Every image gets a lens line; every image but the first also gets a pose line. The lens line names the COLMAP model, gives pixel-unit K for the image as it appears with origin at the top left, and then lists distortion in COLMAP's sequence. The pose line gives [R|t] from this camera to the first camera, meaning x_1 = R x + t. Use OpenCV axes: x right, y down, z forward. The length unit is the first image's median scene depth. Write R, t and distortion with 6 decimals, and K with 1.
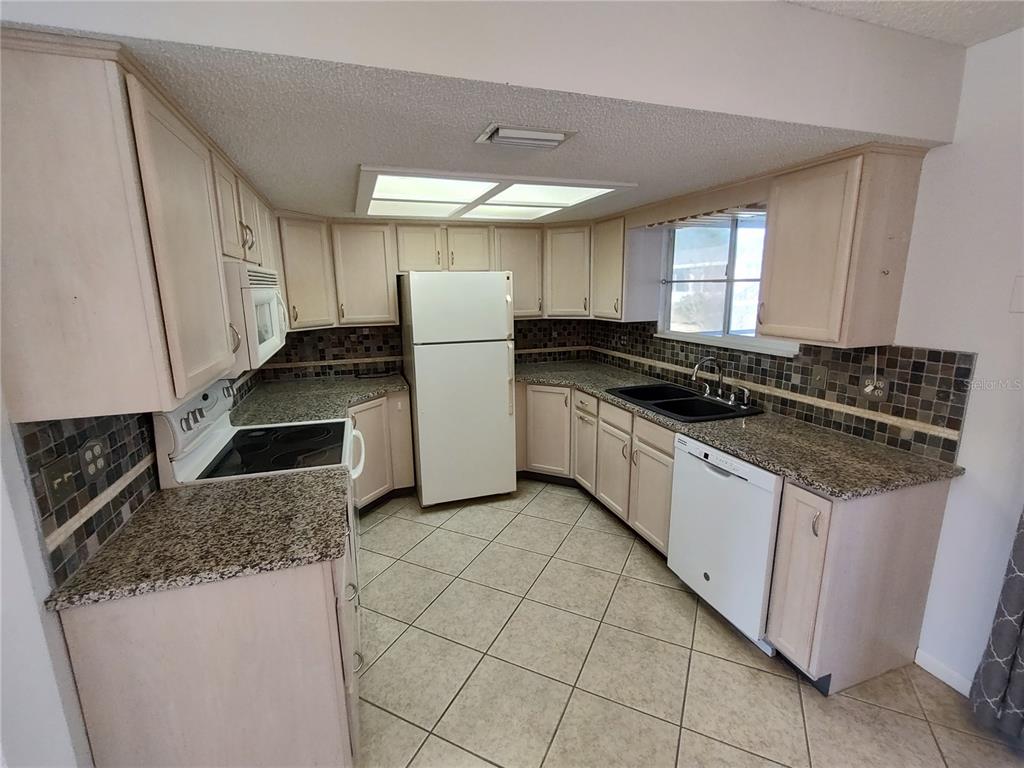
lens RADIAL K [[464.0, 0, 513.1], [0, 464.0, 385.0], [0, 0, 1]] dist [-0.005981, 0.001886]
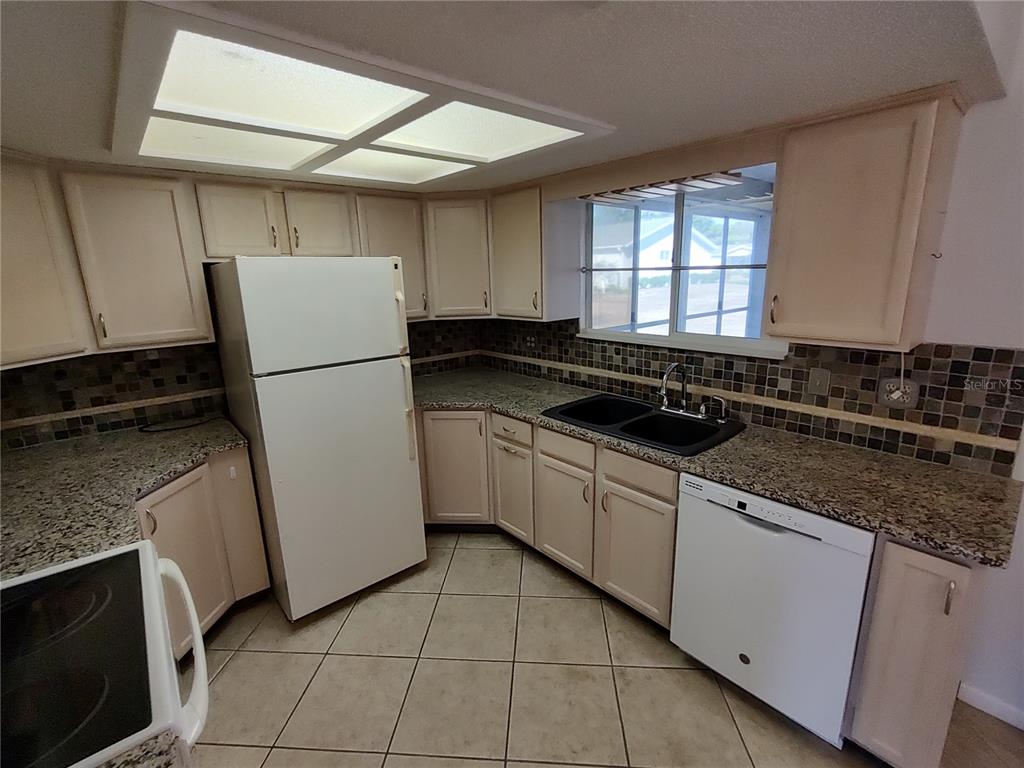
lens RADIAL K [[464.0, 0, 512.6], [0, 464.0, 382.6], [0, 0, 1]] dist [-0.005981, 0.001886]
pose [[0.928816, -0.095145, 0.358118, -0.124890], [0.089461, 0.995462, 0.032447, -0.072898], [-0.359580, 0.001900, 0.933112, 0.326801]]
